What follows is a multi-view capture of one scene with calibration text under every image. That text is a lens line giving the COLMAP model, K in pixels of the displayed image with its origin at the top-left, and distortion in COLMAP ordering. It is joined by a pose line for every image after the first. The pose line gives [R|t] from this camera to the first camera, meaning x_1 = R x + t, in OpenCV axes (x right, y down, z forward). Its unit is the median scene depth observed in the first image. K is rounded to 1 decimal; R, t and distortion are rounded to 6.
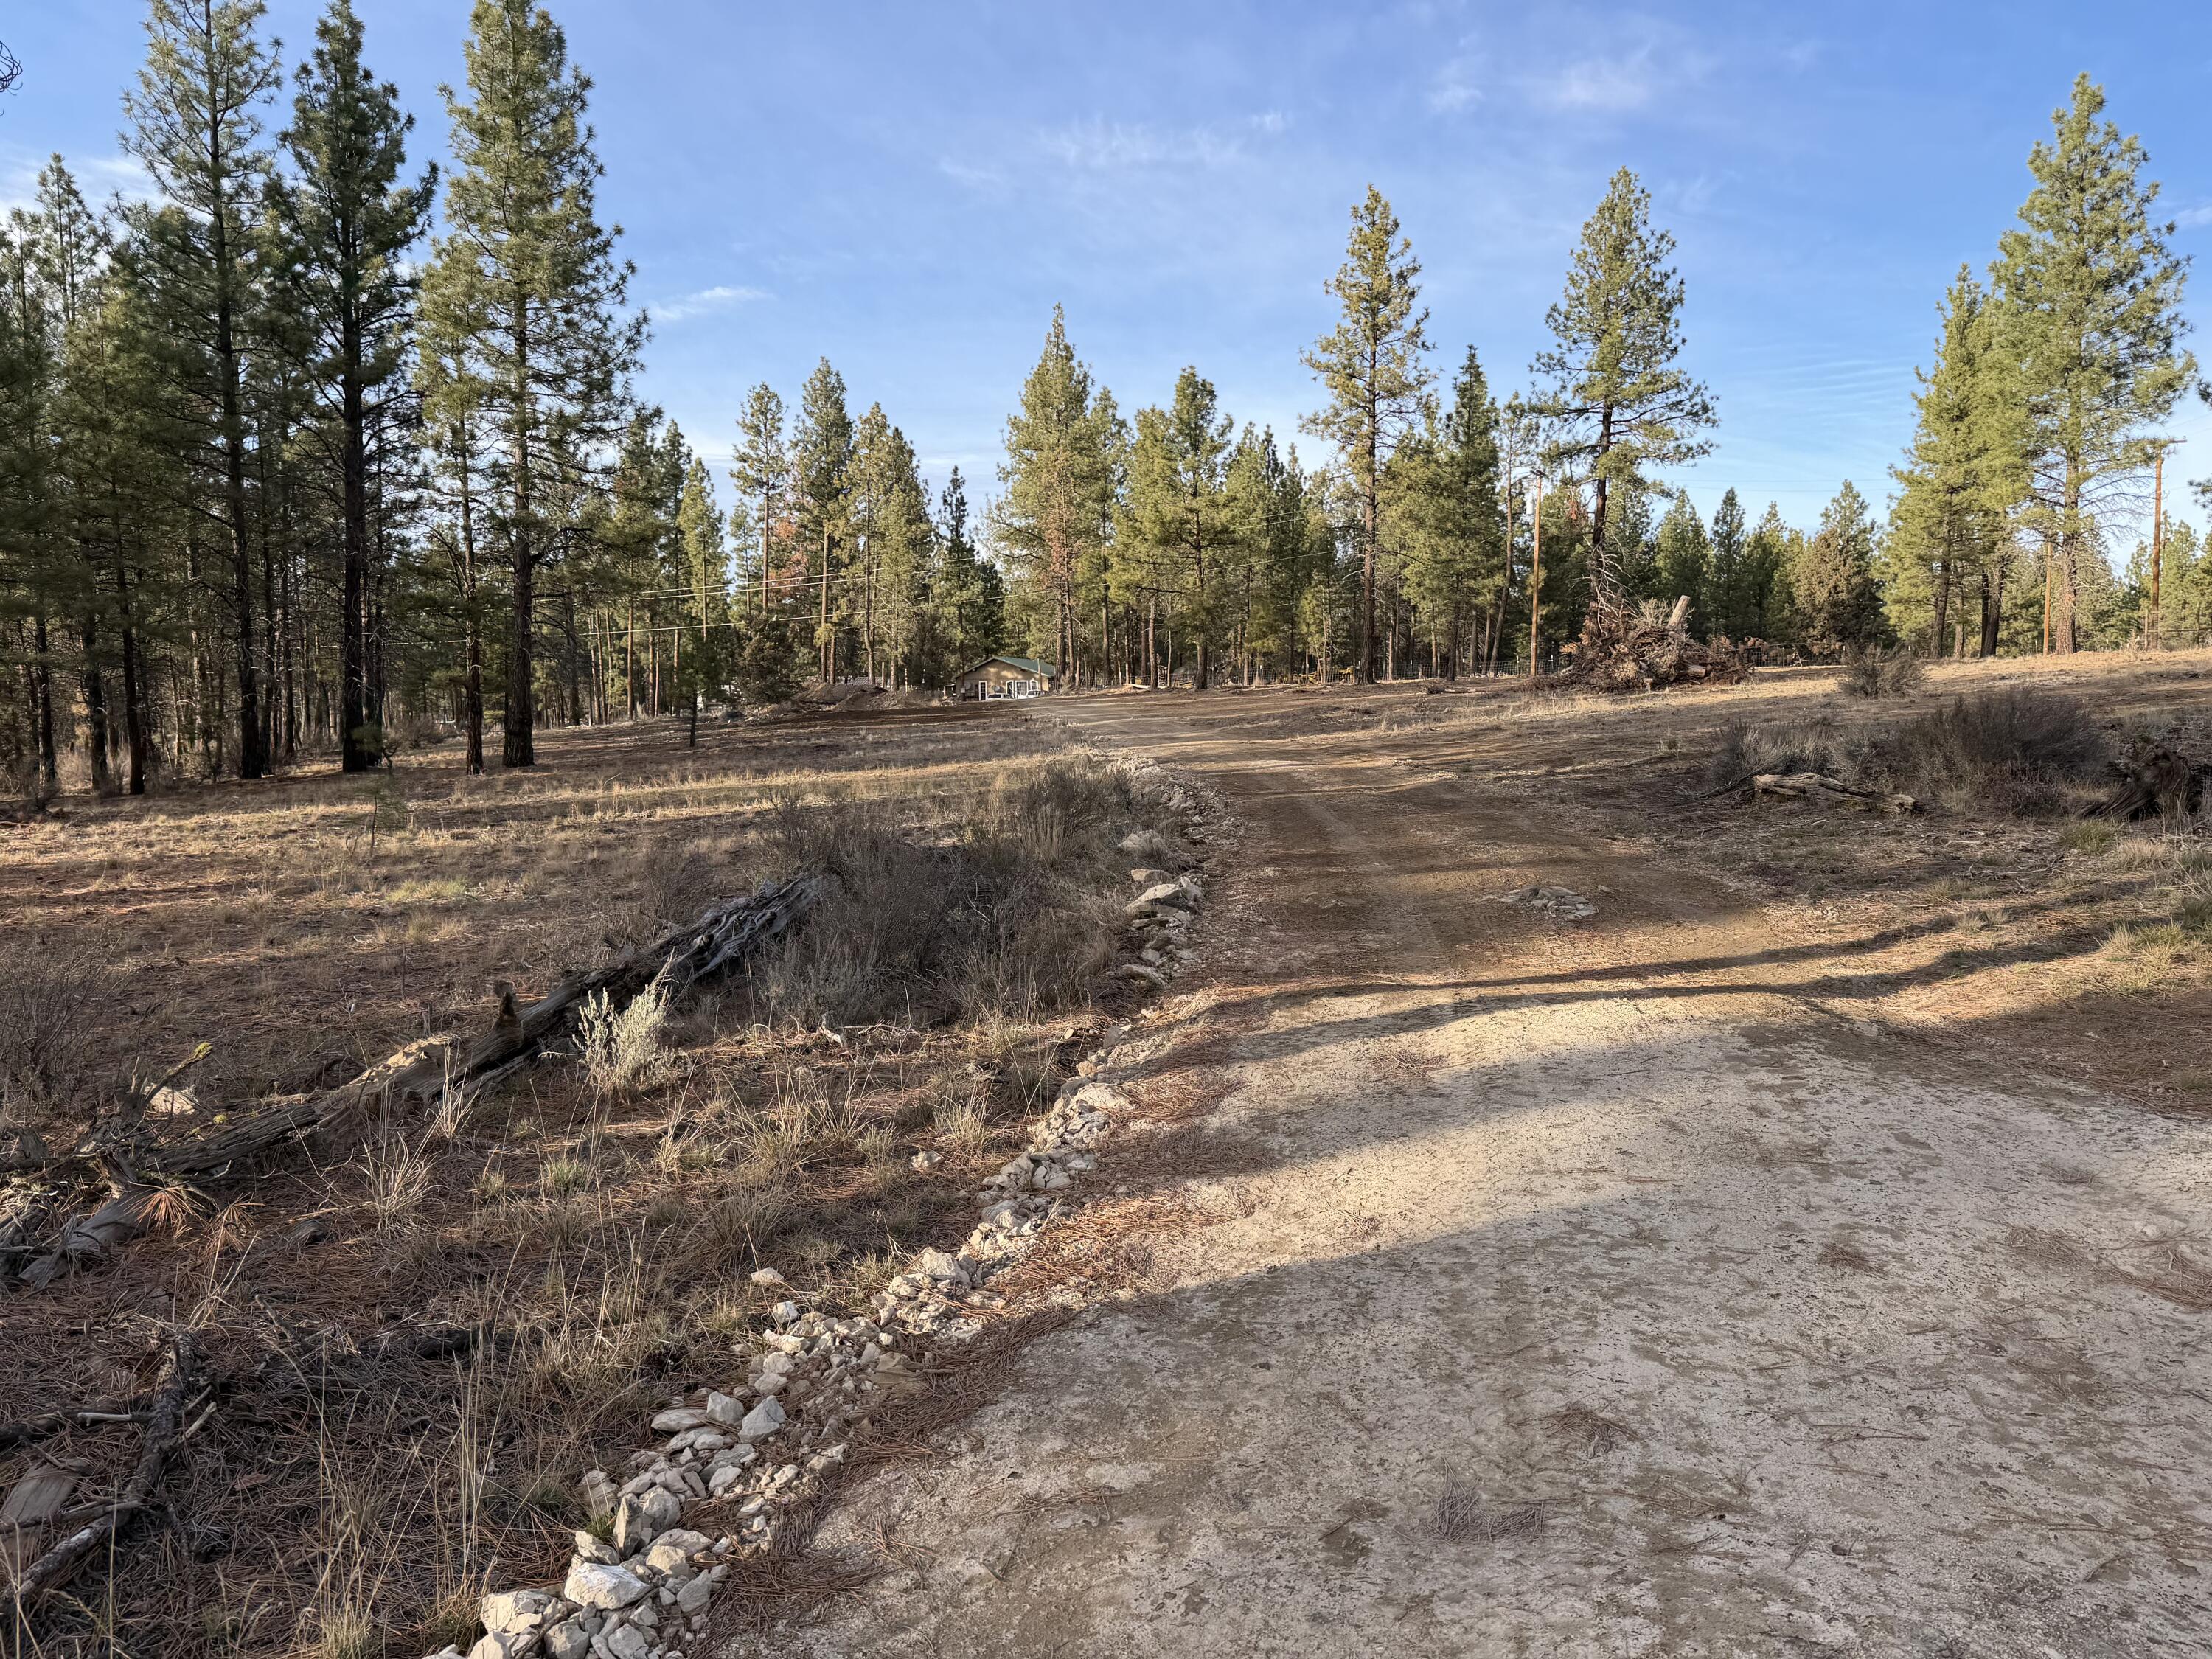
lens RADIAL K [[1546.6, 0, 1087.6], [0, 1546.6, 816.9], [0, 0, 1]] dist [0.040179, -0.046322]
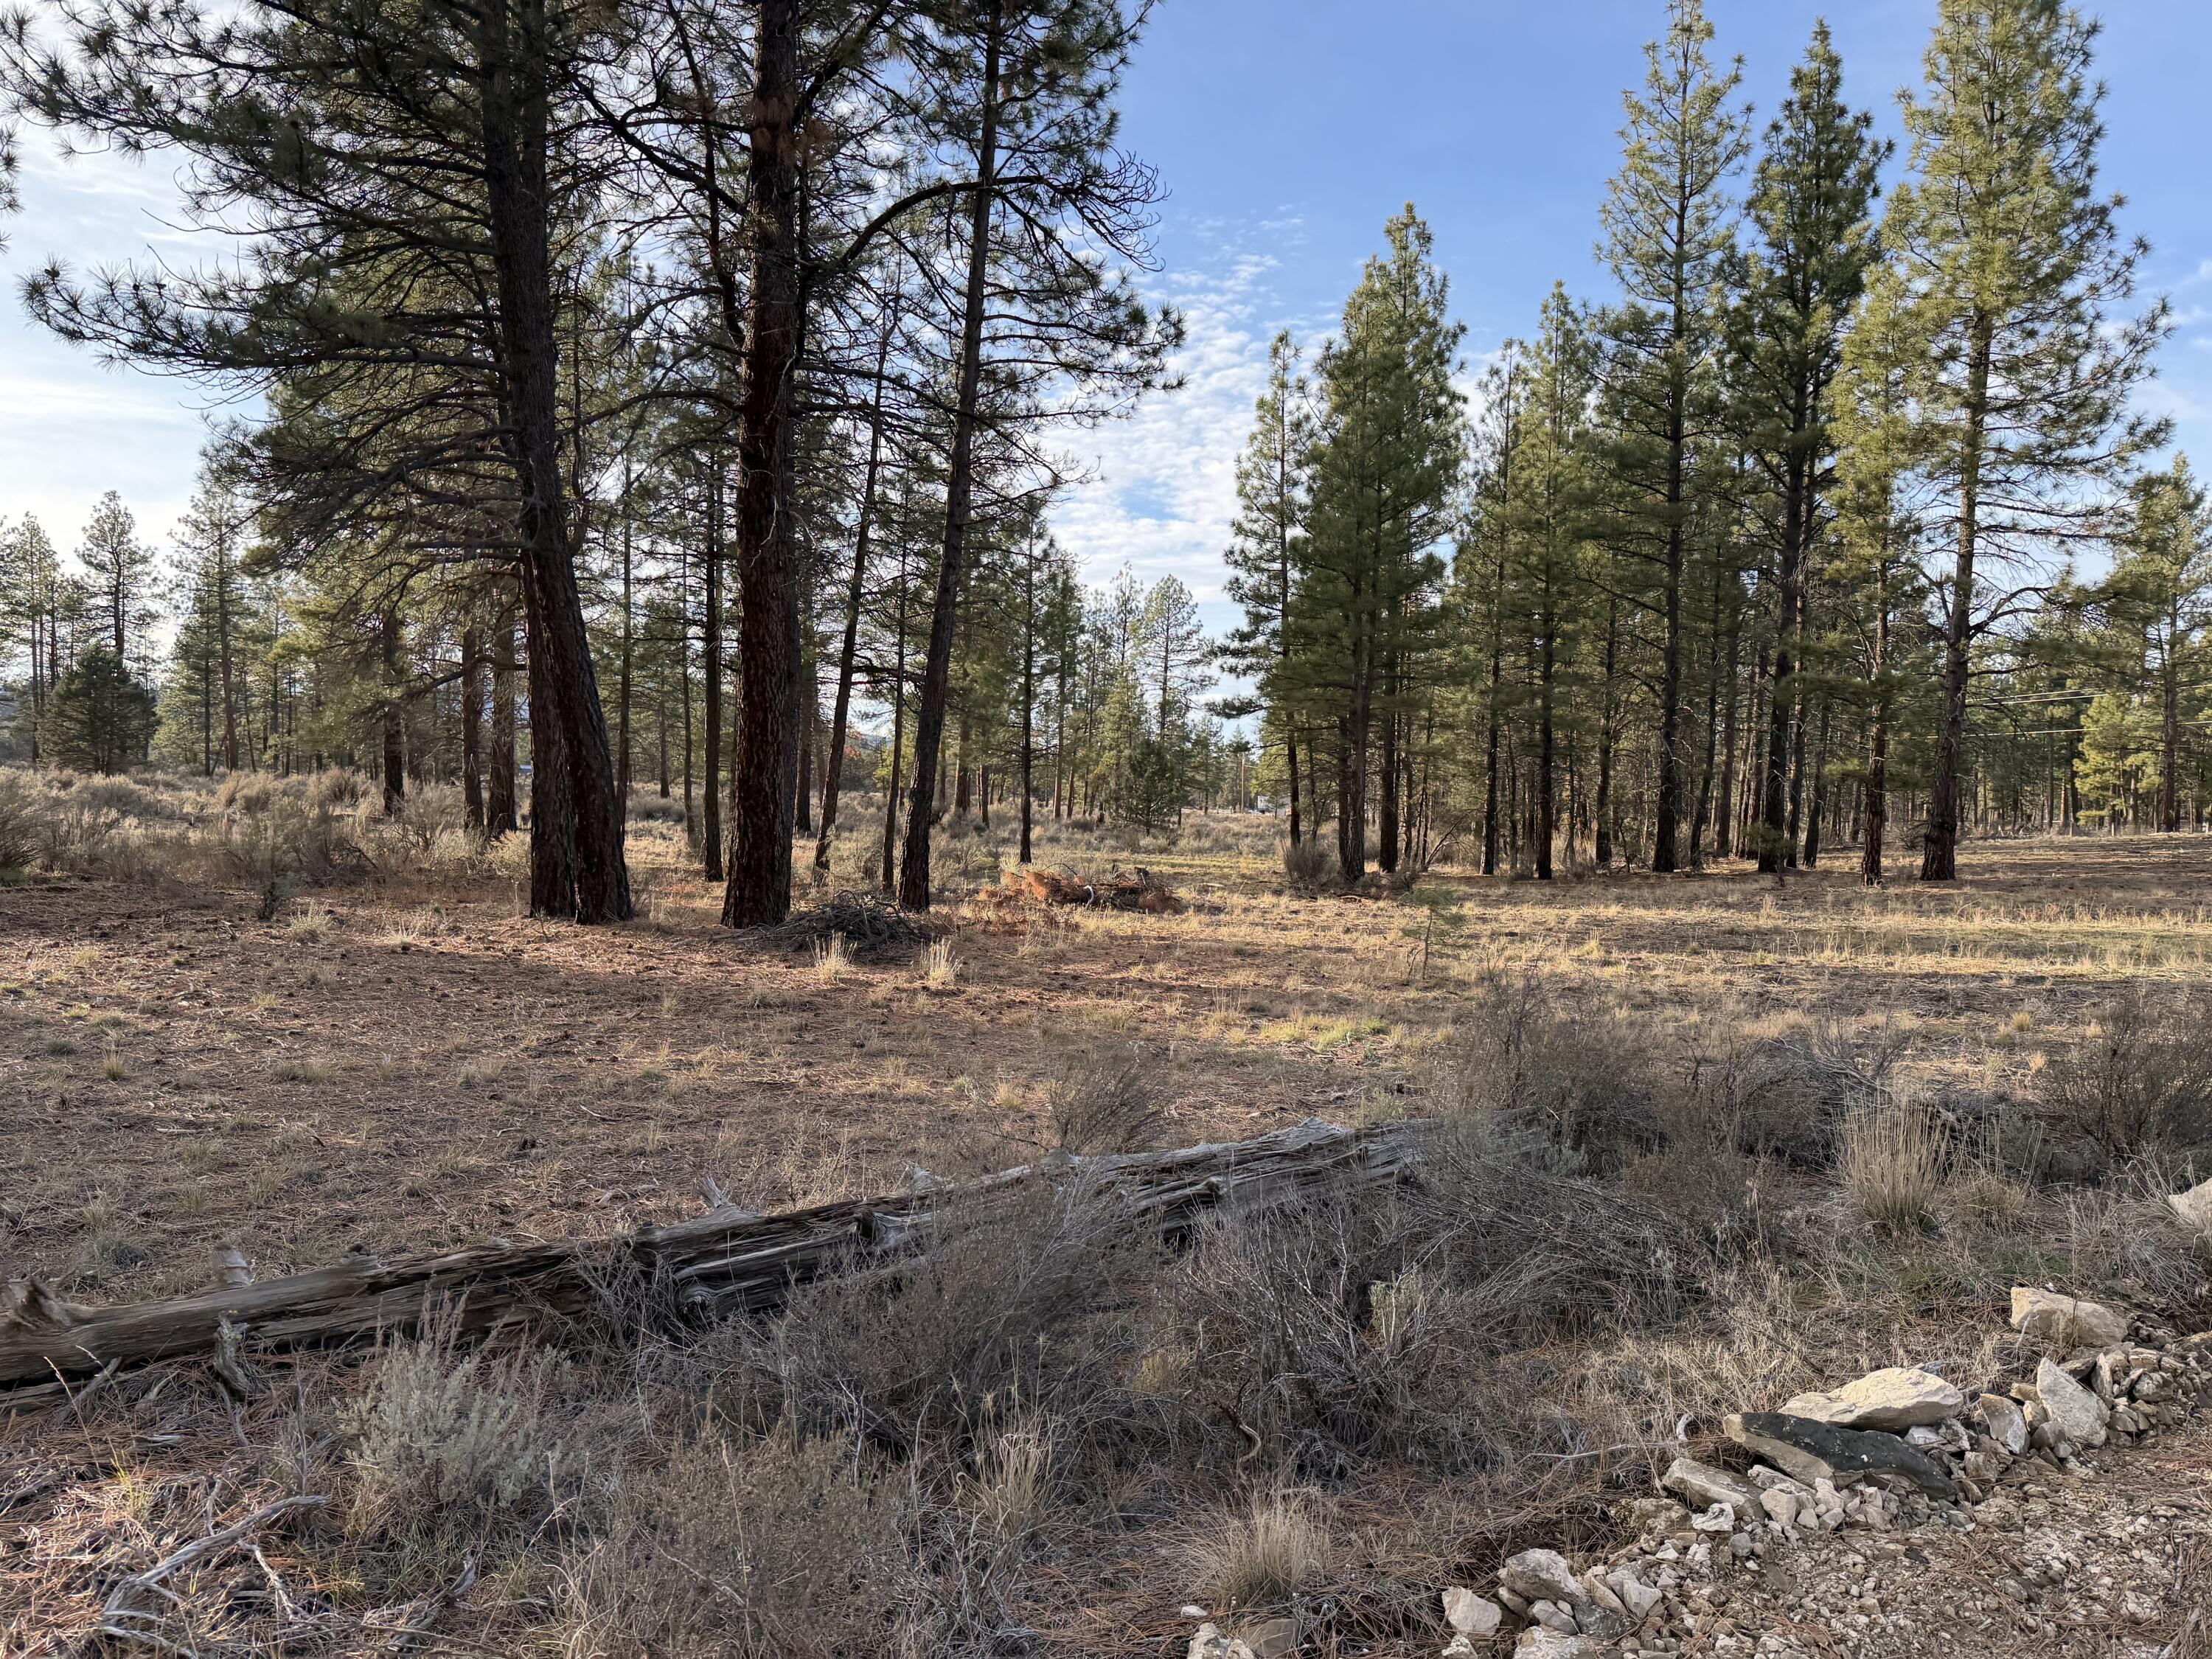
lens RADIAL K [[1546.6, 0, 1097.3], [0, 1546.6, 831.4], [0, 0, 1]] dist [0.040179, -0.046322]
pose [[0.570221, 0.047081, -0.820141, 0.053725], [-0.087496, 0.996158, -0.003648, -0.014183], [0.816818, 0.073840, 0.572150, 0.143424]]
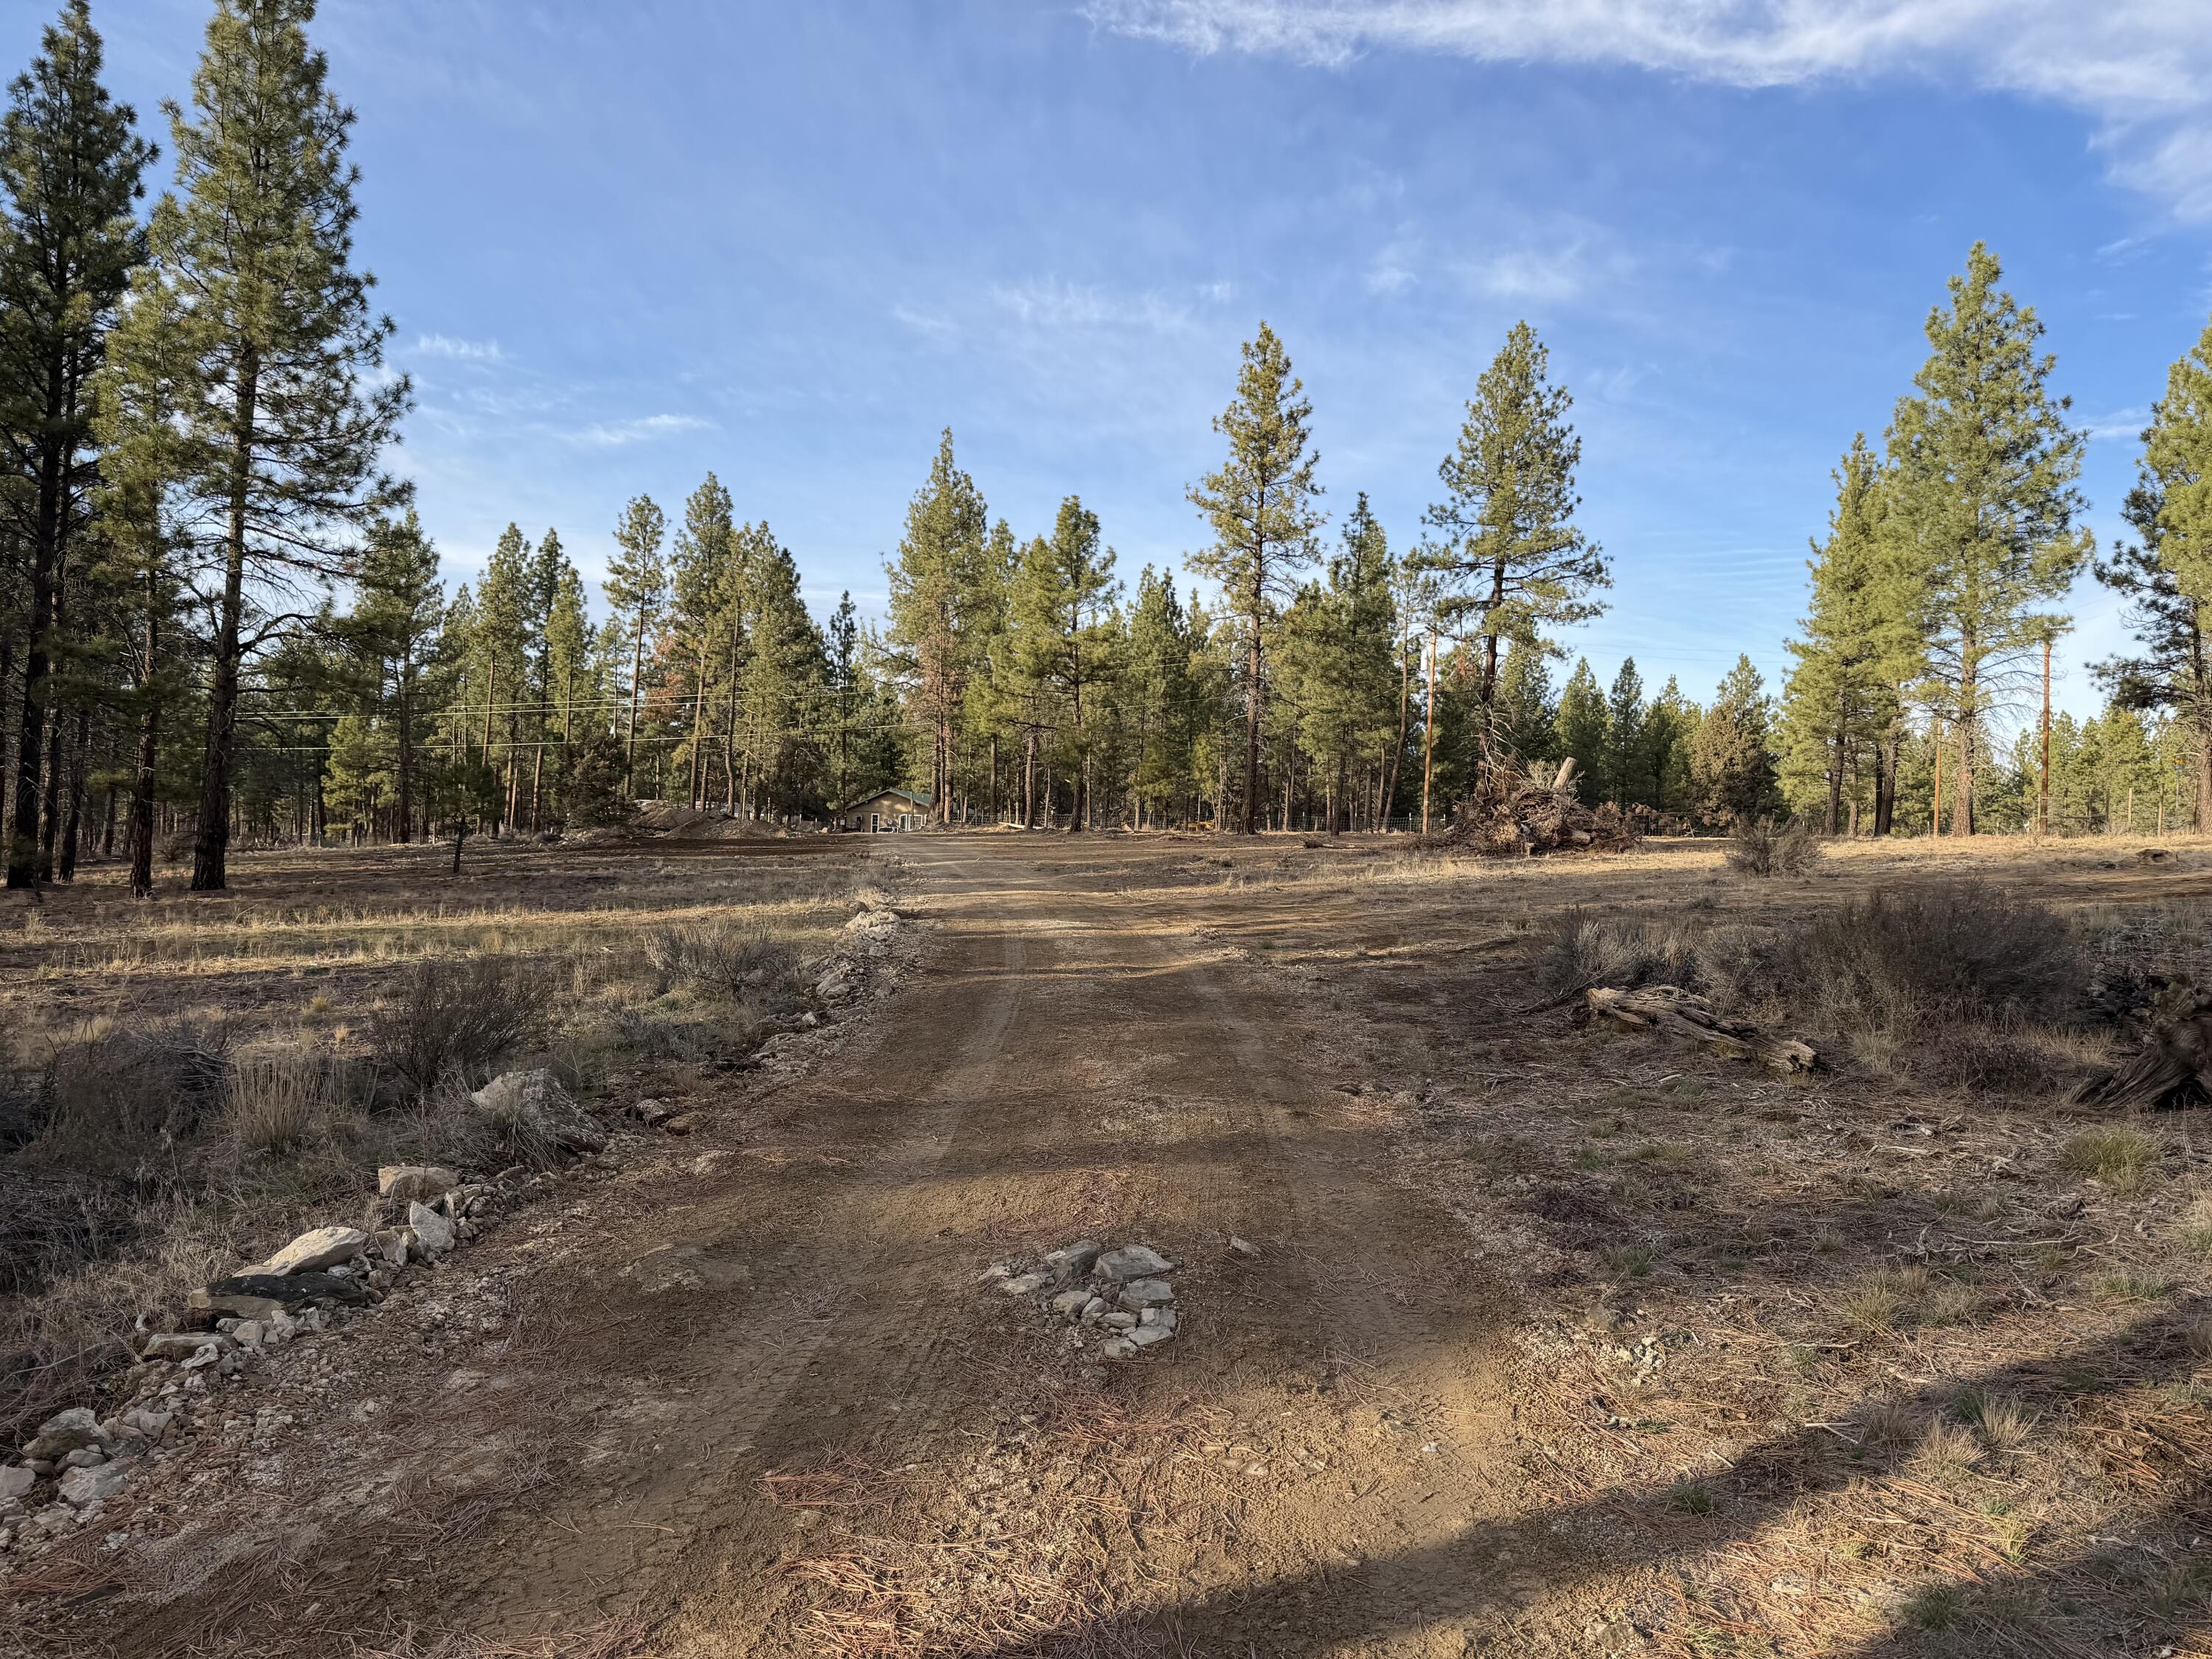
lens RADIAL K [[1546.6, 0, 1096.9], [0, 1546.6, 845.0], [0, 0, 1]] dist [0.040179, -0.046322]
pose [[0.997285, 0.043230, 0.059620, 0.058718], [-0.038781, 0.996515, -0.073857, -0.011147], [-0.062605, 0.071344, 0.995485, 0.113160]]
